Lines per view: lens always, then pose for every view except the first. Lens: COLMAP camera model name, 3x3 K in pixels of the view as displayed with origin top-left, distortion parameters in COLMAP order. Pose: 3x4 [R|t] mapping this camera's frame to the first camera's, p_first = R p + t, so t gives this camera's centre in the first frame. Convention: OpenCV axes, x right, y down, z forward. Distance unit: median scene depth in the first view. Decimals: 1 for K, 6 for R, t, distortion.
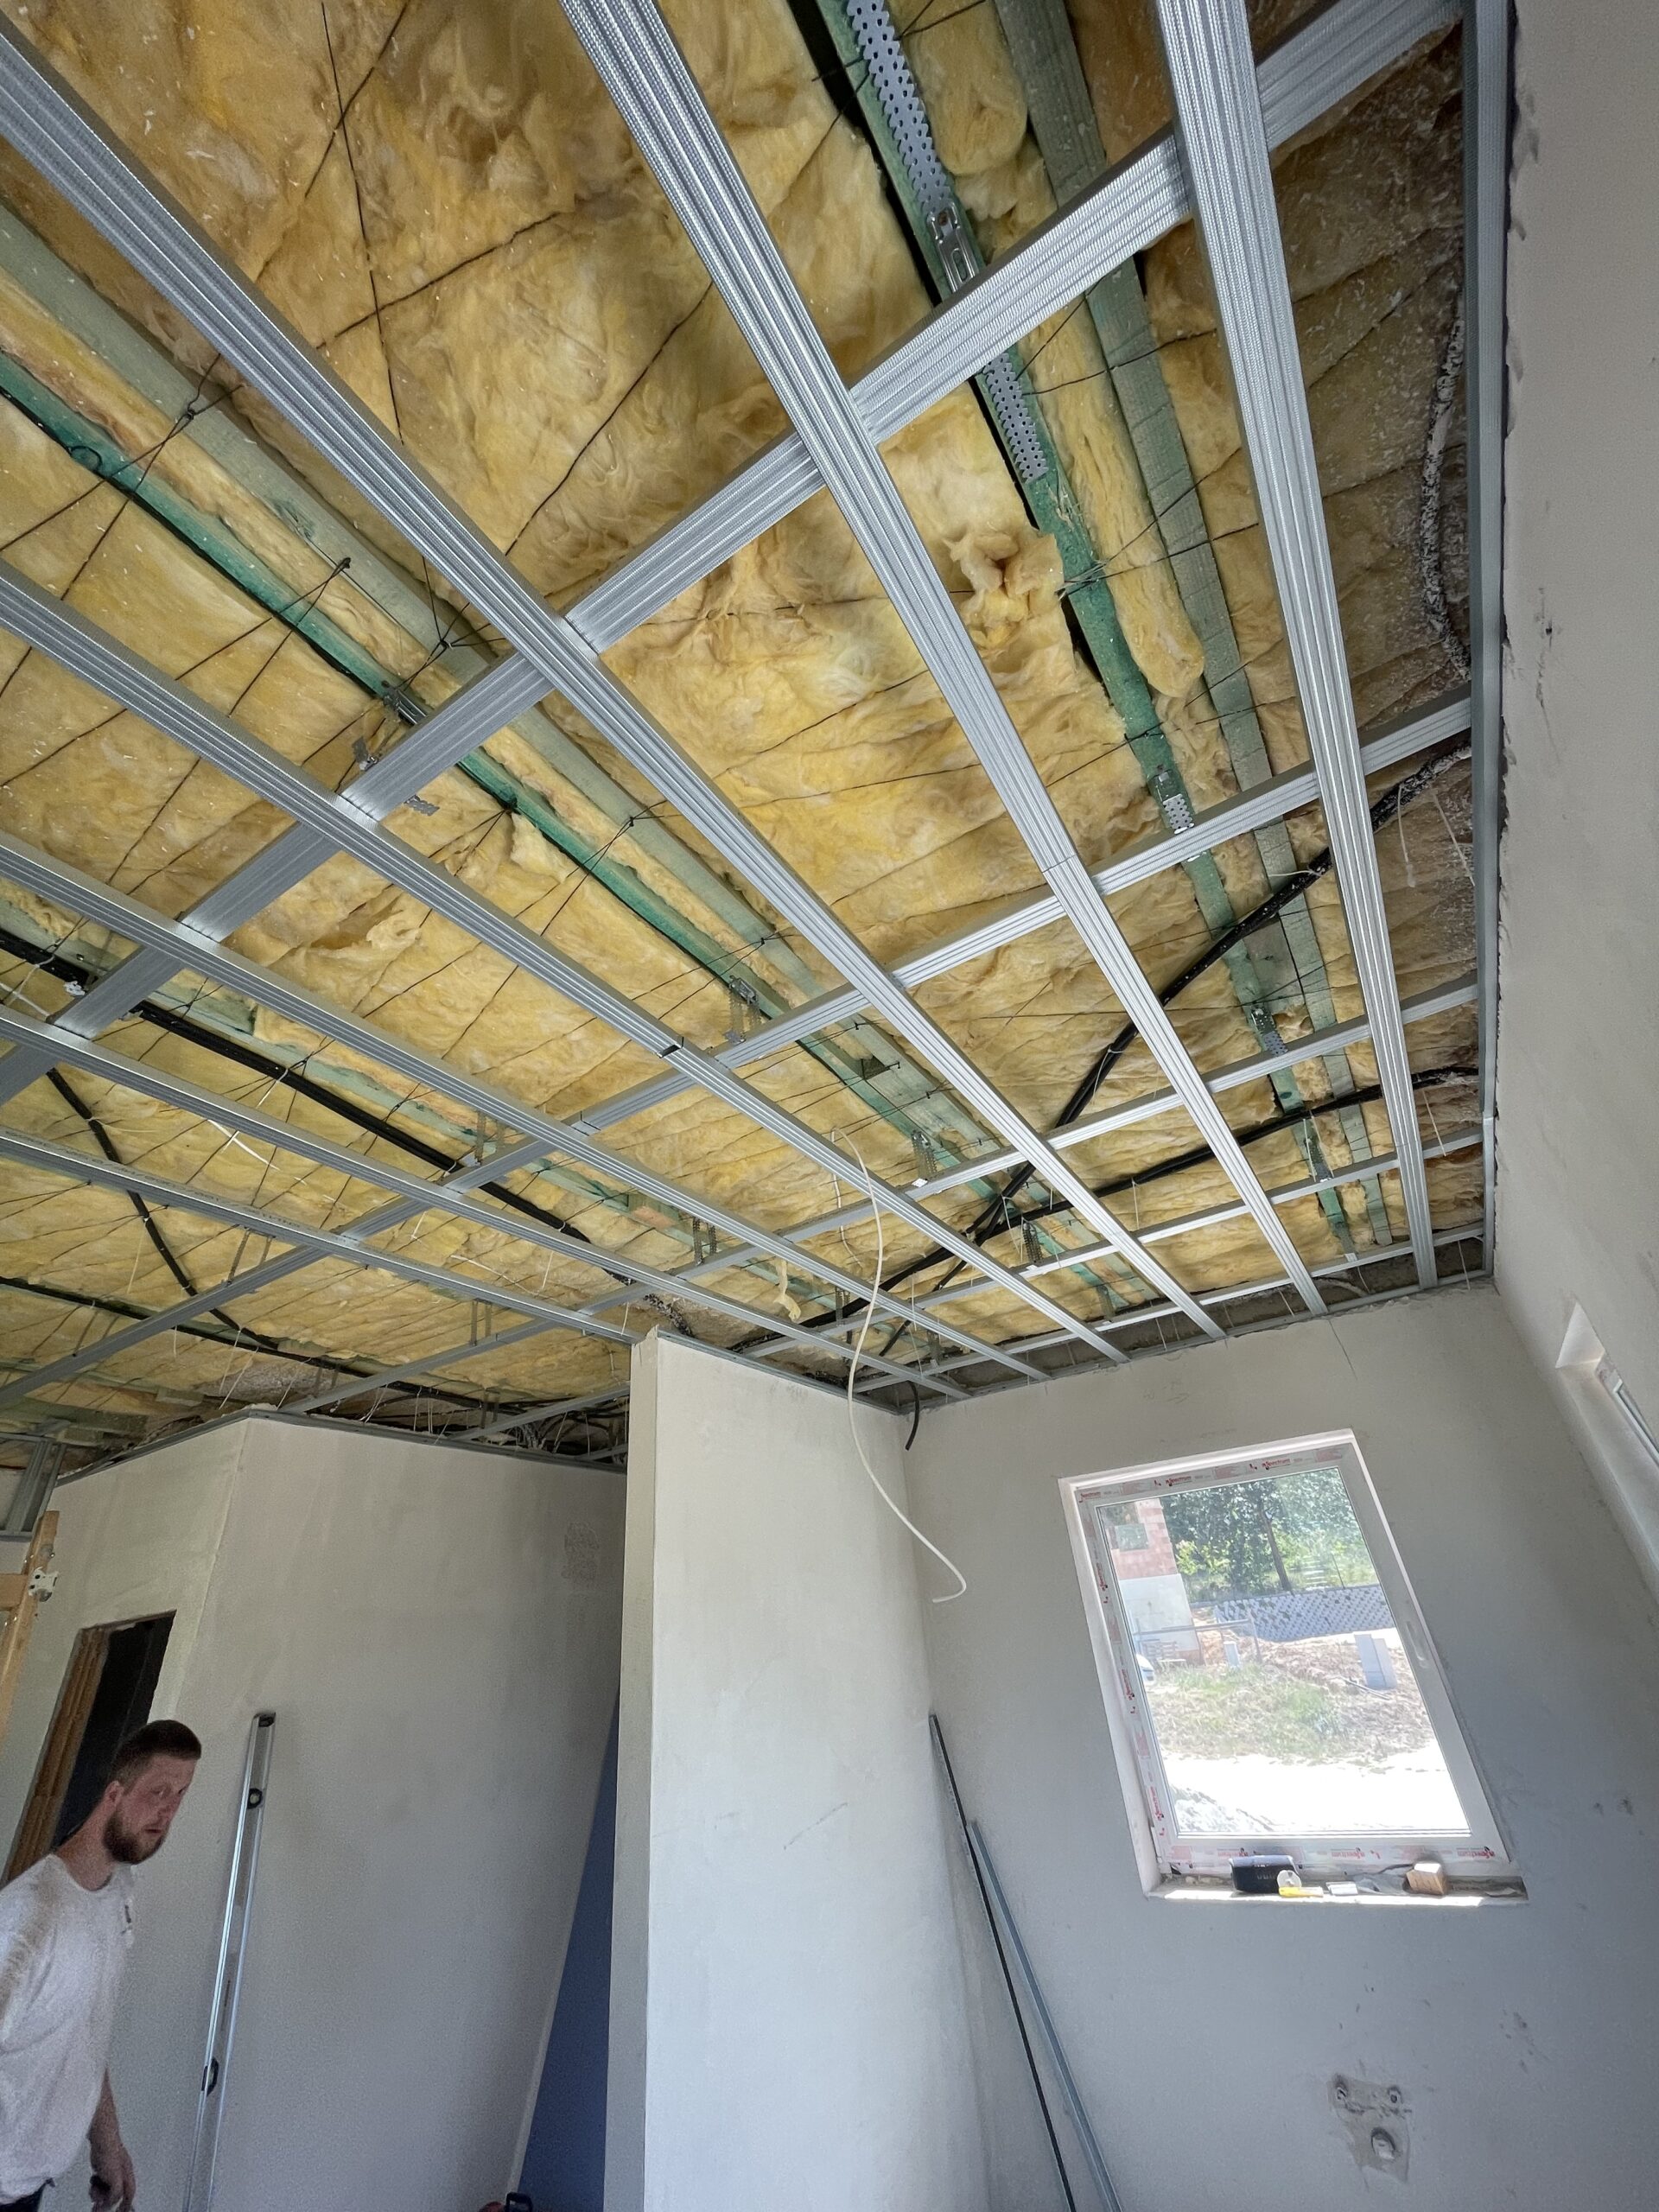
lens RADIAL K [[892.6, 0, 829.5], [0, 892.6, 1106.0], [0, 0, 1]] dist [-0.003606, 0.000464]
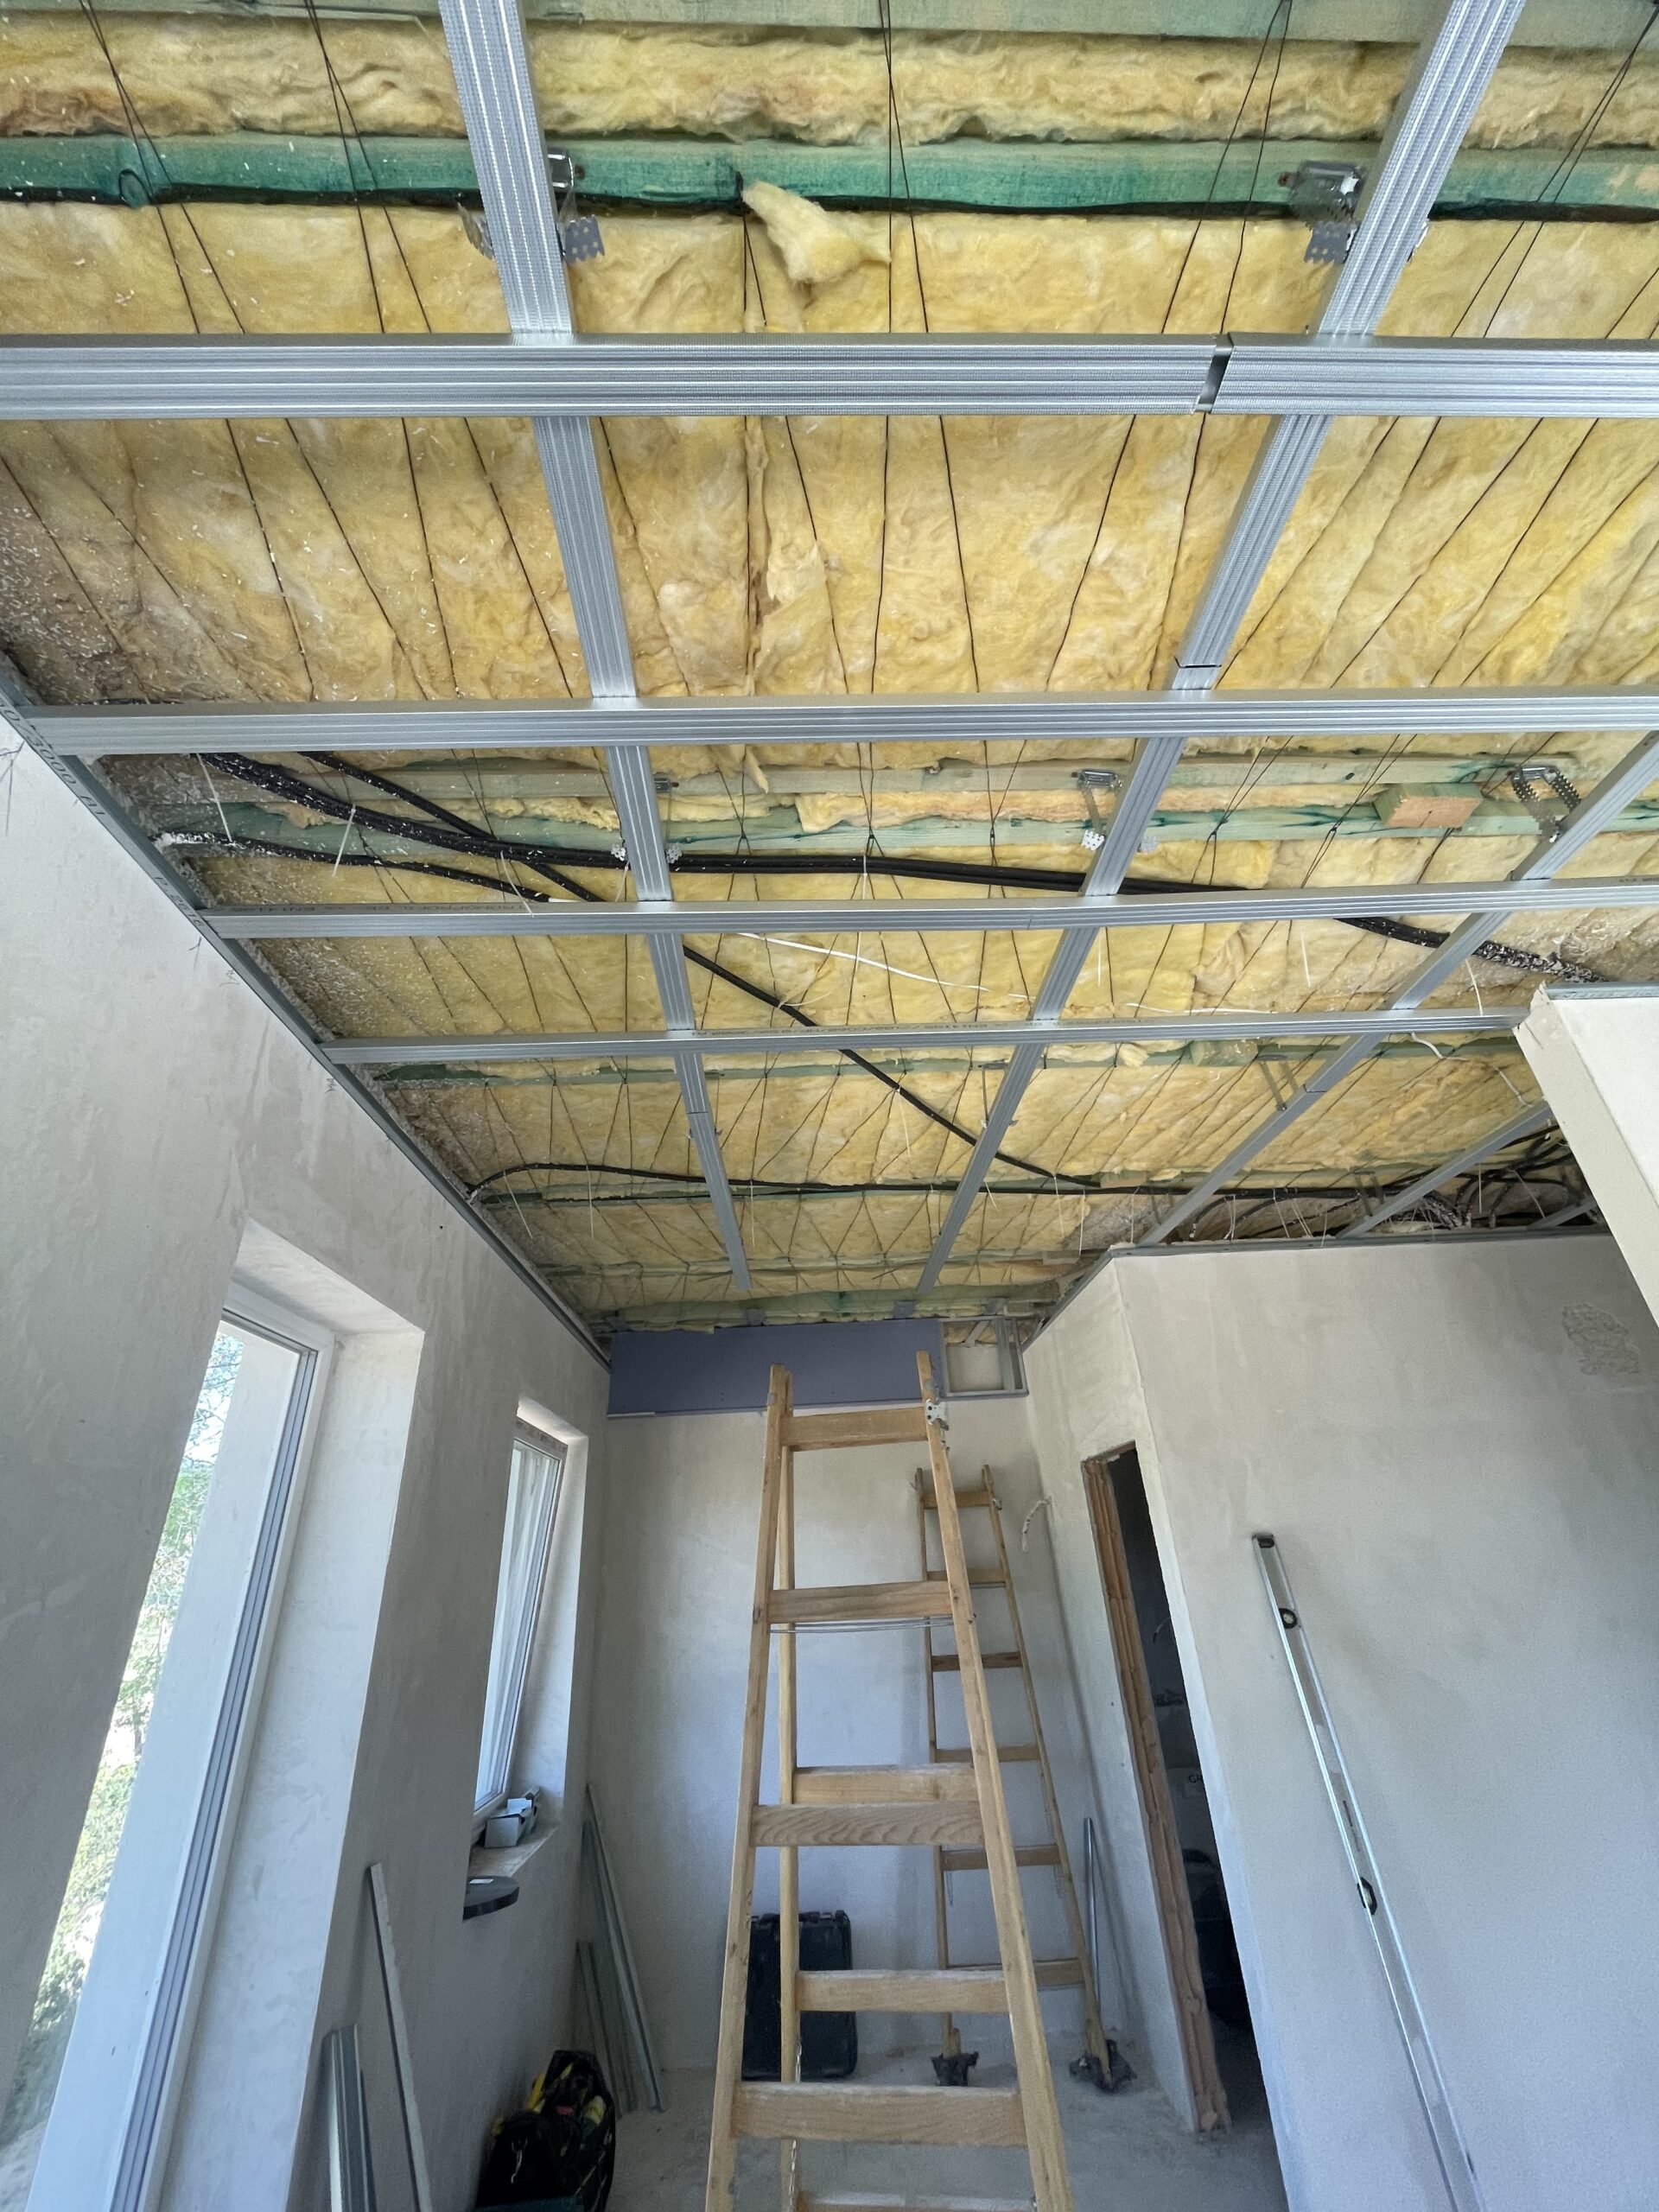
lens RADIAL K [[892.6, 0, 829.5], [0, 892.6, 1106.0], [0, 0, 1]] dist [-0.003606, 0.000464]
pose [[0.566897, -0.337099, -0.751660, -0.029201], [0.445870, 0.892798, -0.064124, 0.124517], [0.692696, -0.298790, 0.656427, 0.185734]]
